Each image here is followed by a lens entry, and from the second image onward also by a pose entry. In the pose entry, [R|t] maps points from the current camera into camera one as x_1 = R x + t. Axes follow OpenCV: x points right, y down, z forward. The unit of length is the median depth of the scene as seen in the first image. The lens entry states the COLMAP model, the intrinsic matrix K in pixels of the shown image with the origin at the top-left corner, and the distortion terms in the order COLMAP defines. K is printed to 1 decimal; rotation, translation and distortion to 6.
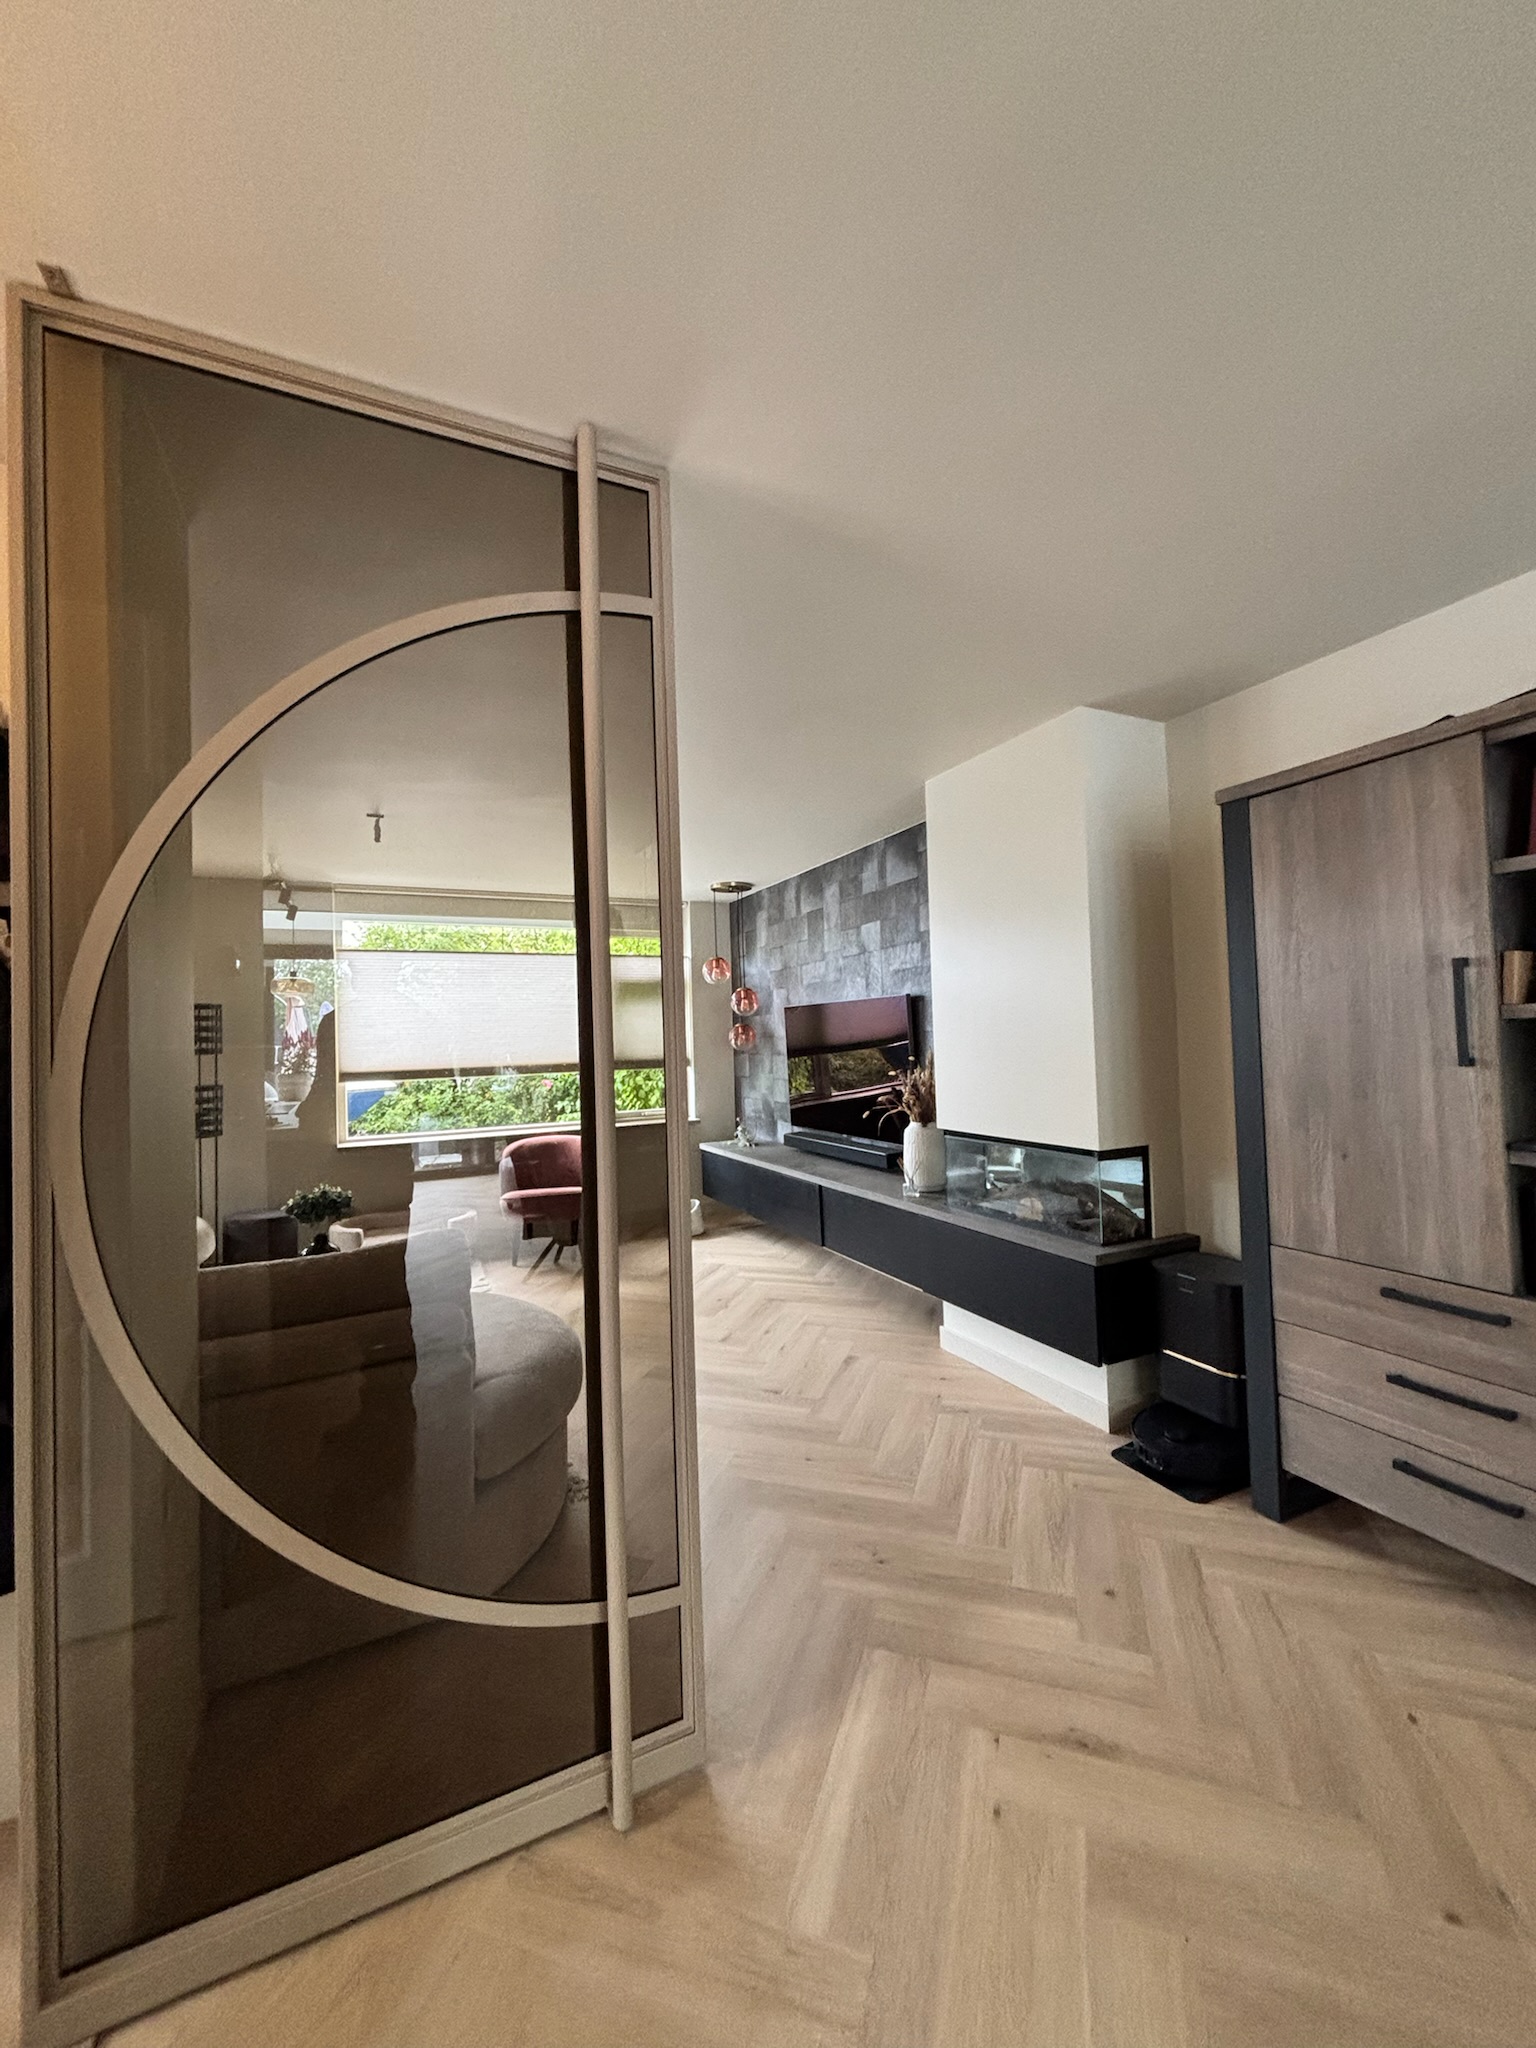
lens RADIAL K [[830.5, 0, 774.0], [0, 830.5, 1021.7], [0, 0, 1]] dist [0.001978, -0.000819]
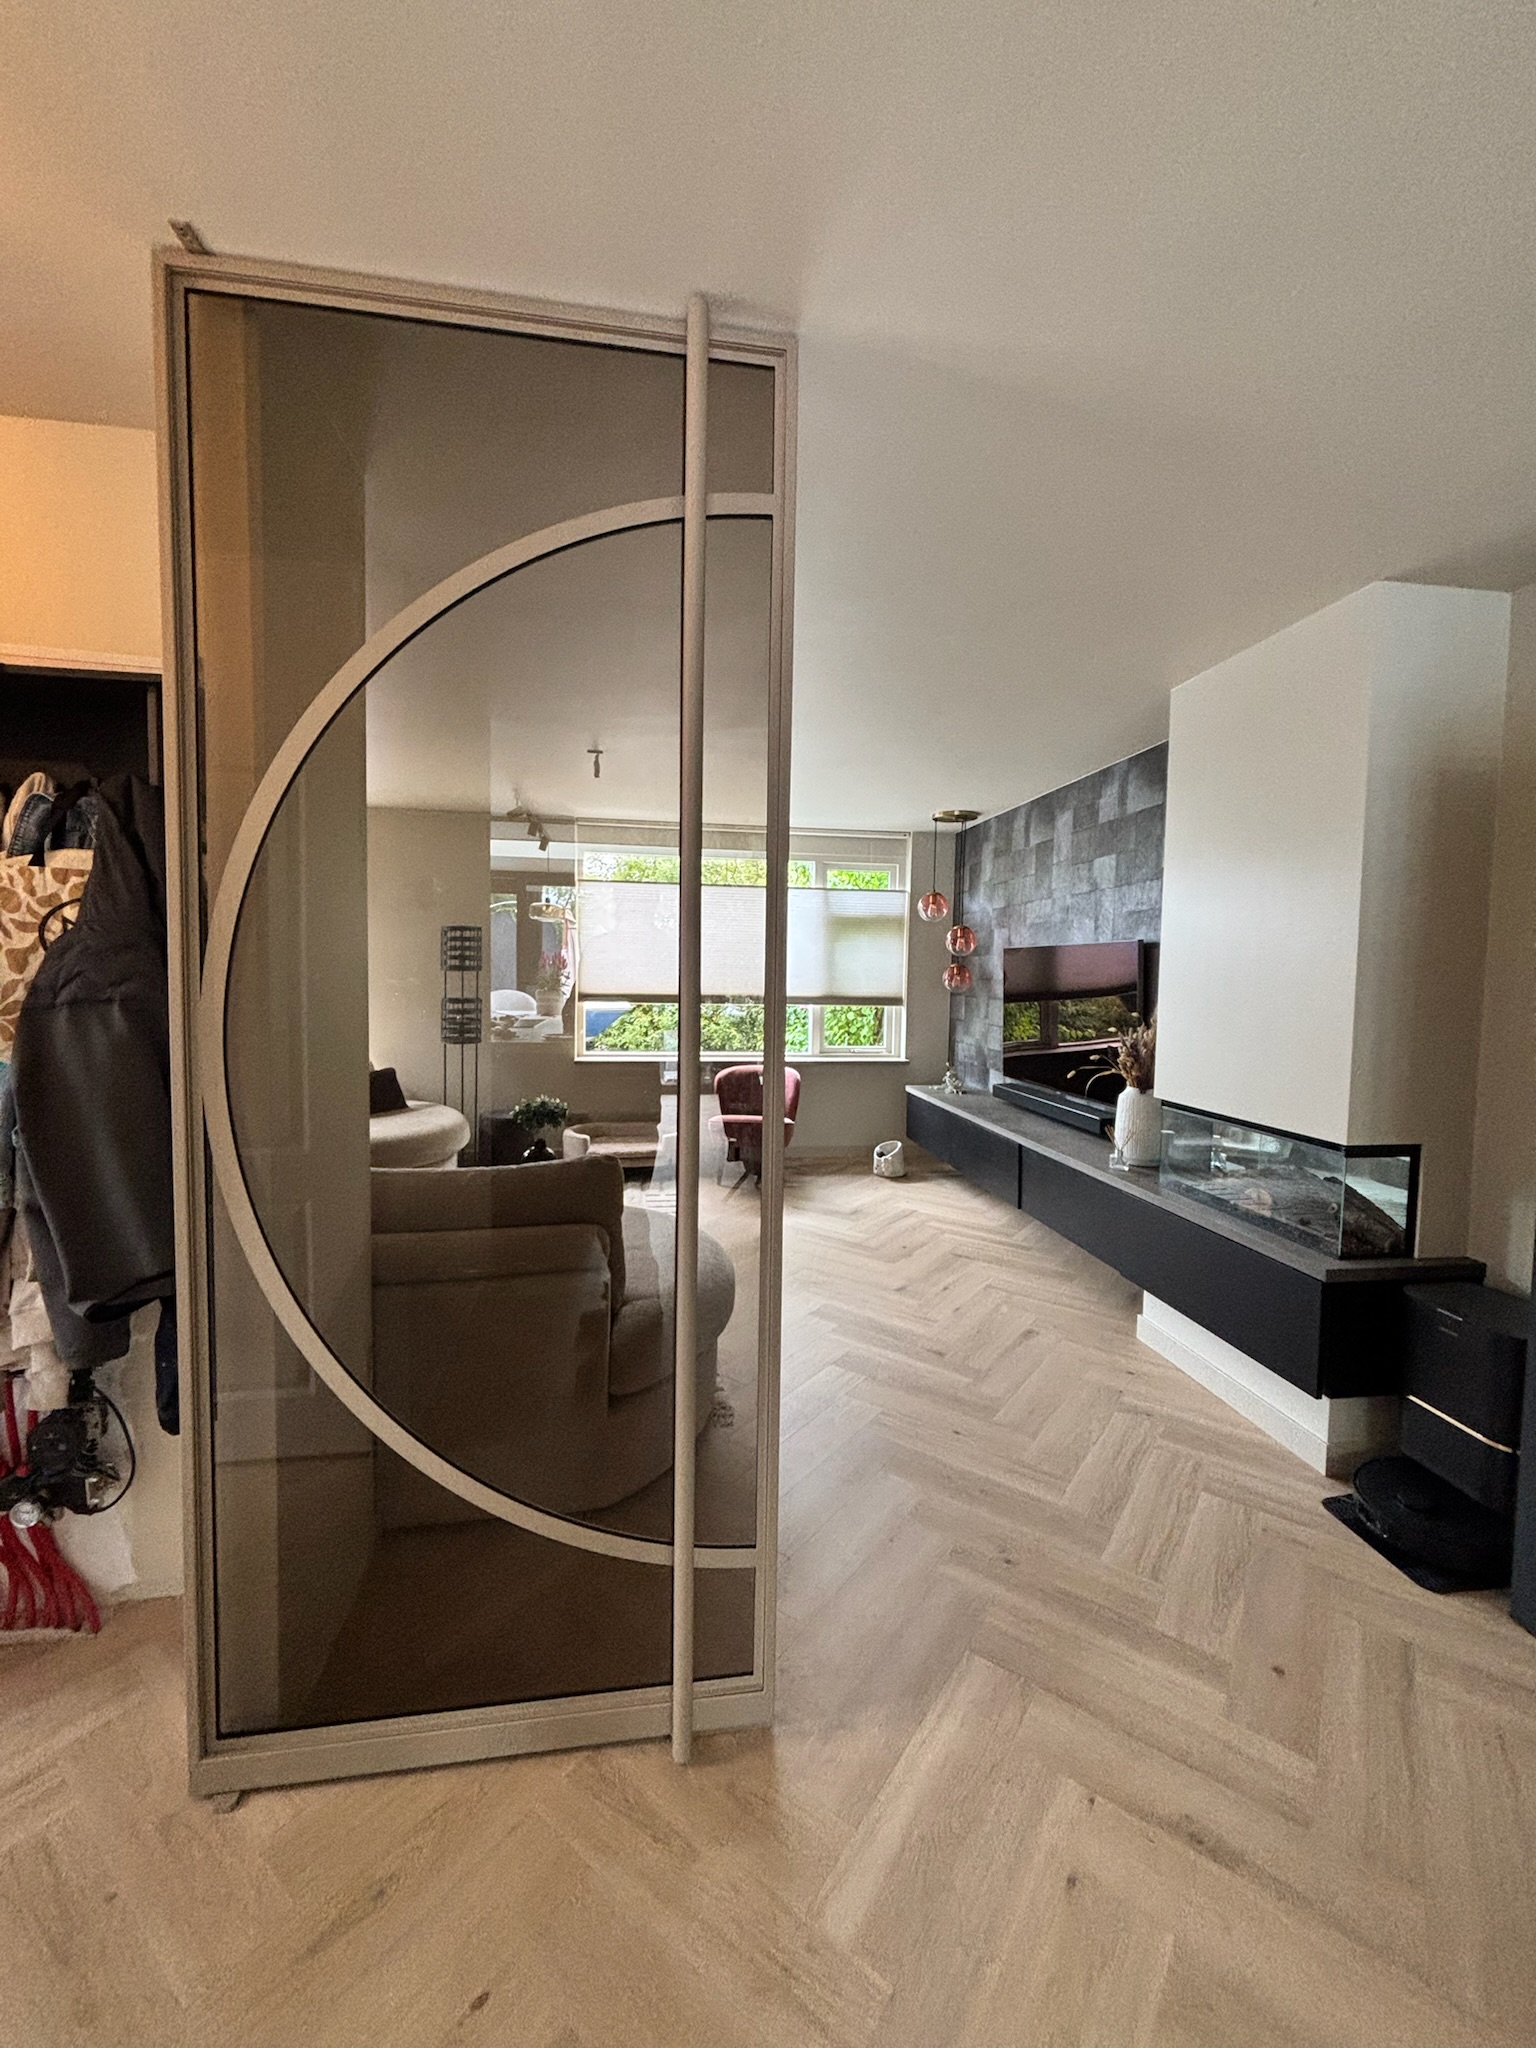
lens RADIAL K [[830.5, 0, 774.0], [0, 830.5, 1021.7], [0, 0, 1]] dist [0.001978, -0.000819]
pose [[0.953892, 0.064866, -0.293058, 0.084612], [-0.040383, 0.995227, 0.088840, -0.015350], [0.297422, -0.072909, 0.951958, 0.064250]]
